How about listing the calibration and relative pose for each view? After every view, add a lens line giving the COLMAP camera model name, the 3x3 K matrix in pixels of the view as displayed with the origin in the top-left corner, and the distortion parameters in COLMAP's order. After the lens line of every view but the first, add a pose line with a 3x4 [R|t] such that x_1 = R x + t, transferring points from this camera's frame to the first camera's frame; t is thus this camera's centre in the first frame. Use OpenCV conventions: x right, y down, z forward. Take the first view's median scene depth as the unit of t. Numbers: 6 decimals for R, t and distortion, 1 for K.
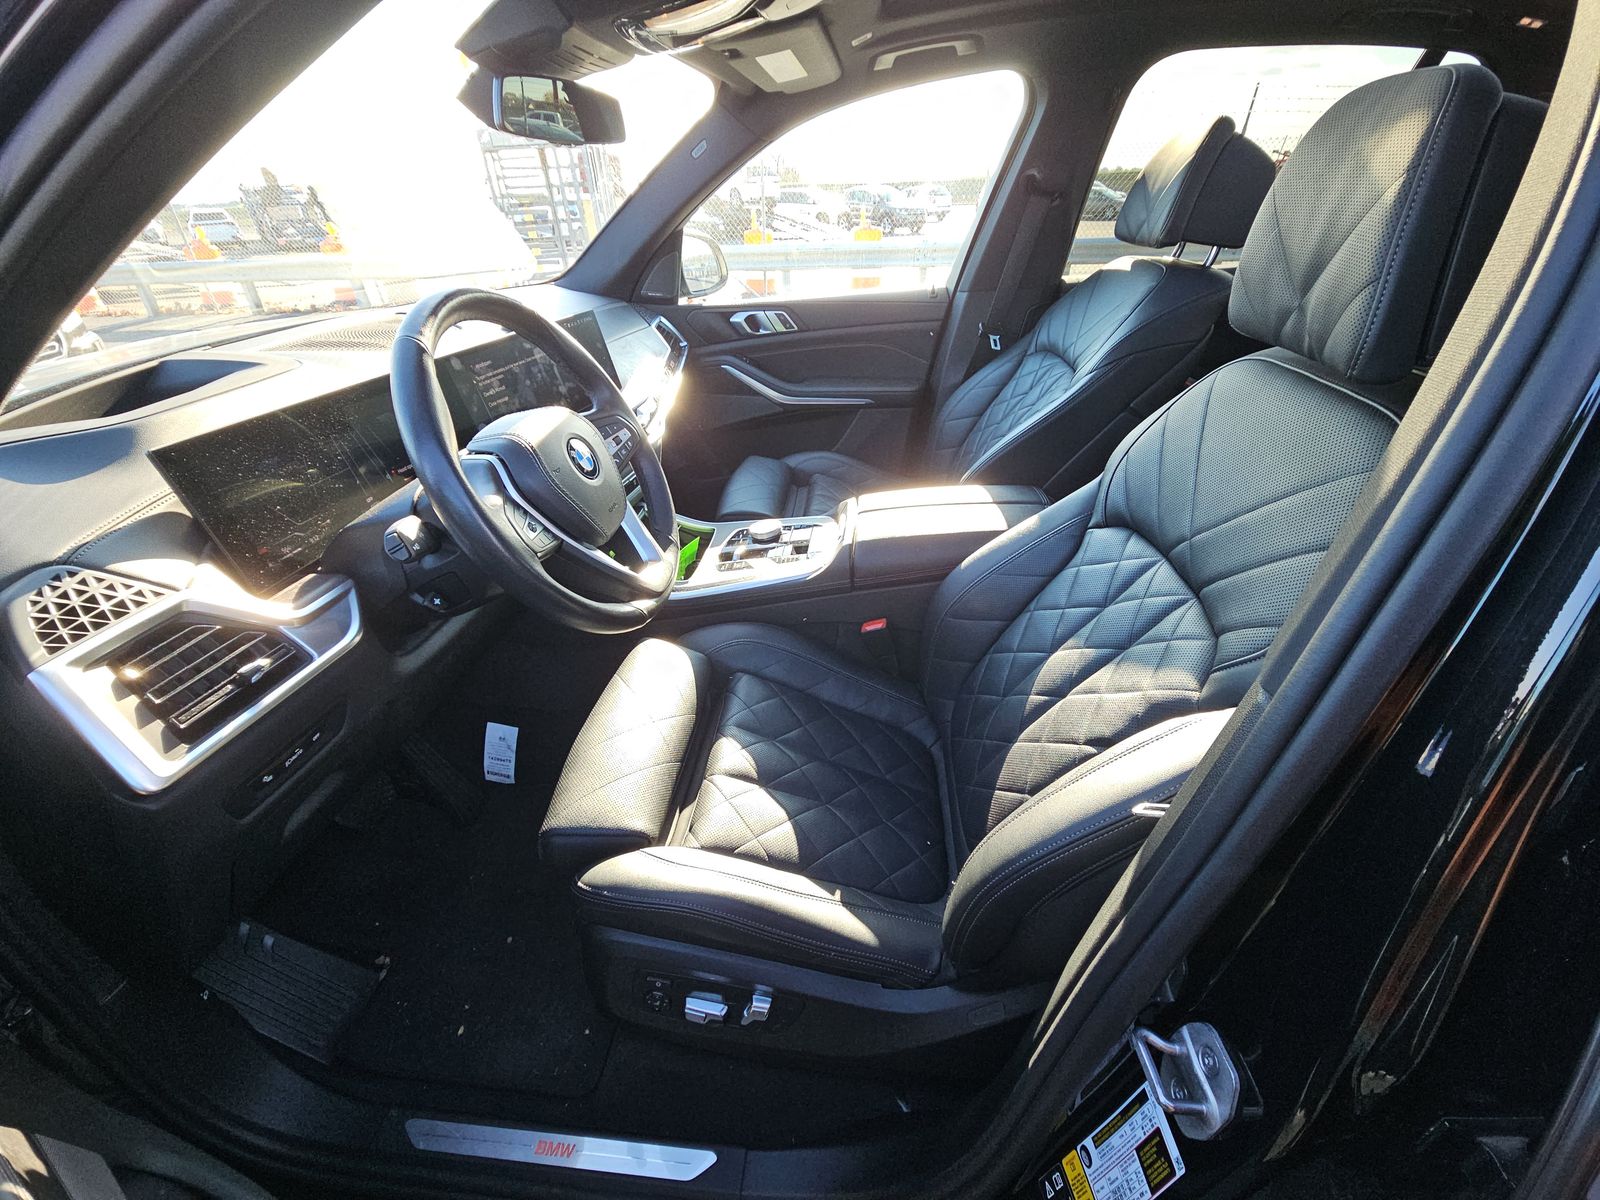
lens RADIAL K [[645.4, 0, 804.3], [0, 645.4, 599.9], [0, 0, 1]] dist [0.001802, 0.000202]
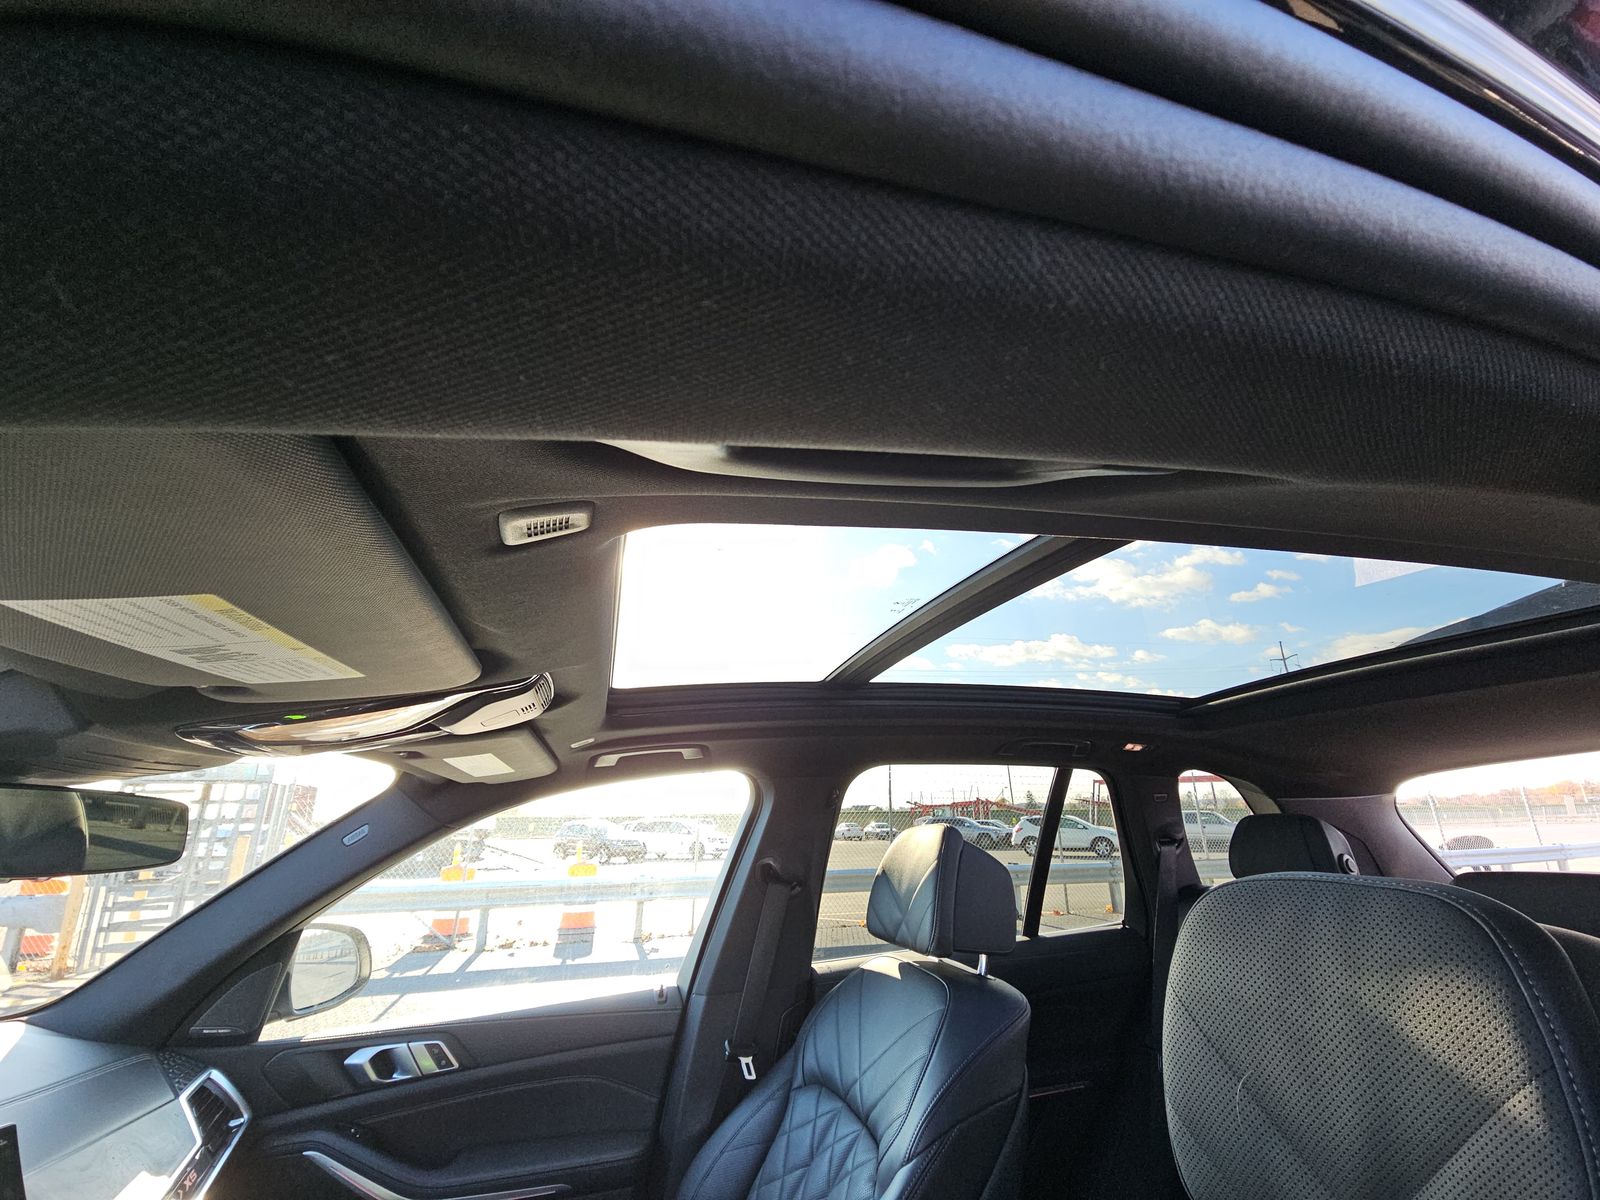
lens RADIAL K [[654.7, 0, 800.0], [0, 654.7, 600.0], [0, 0, 1]] dist [0.018408, -0.015743]
pose [[0.927780, 0.134149, 0.348179, 0.016616], [0.187588, 0.638939, -0.746034, -0.166713], [-0.322545, 0.757470, 0.567630, 0.147675]]
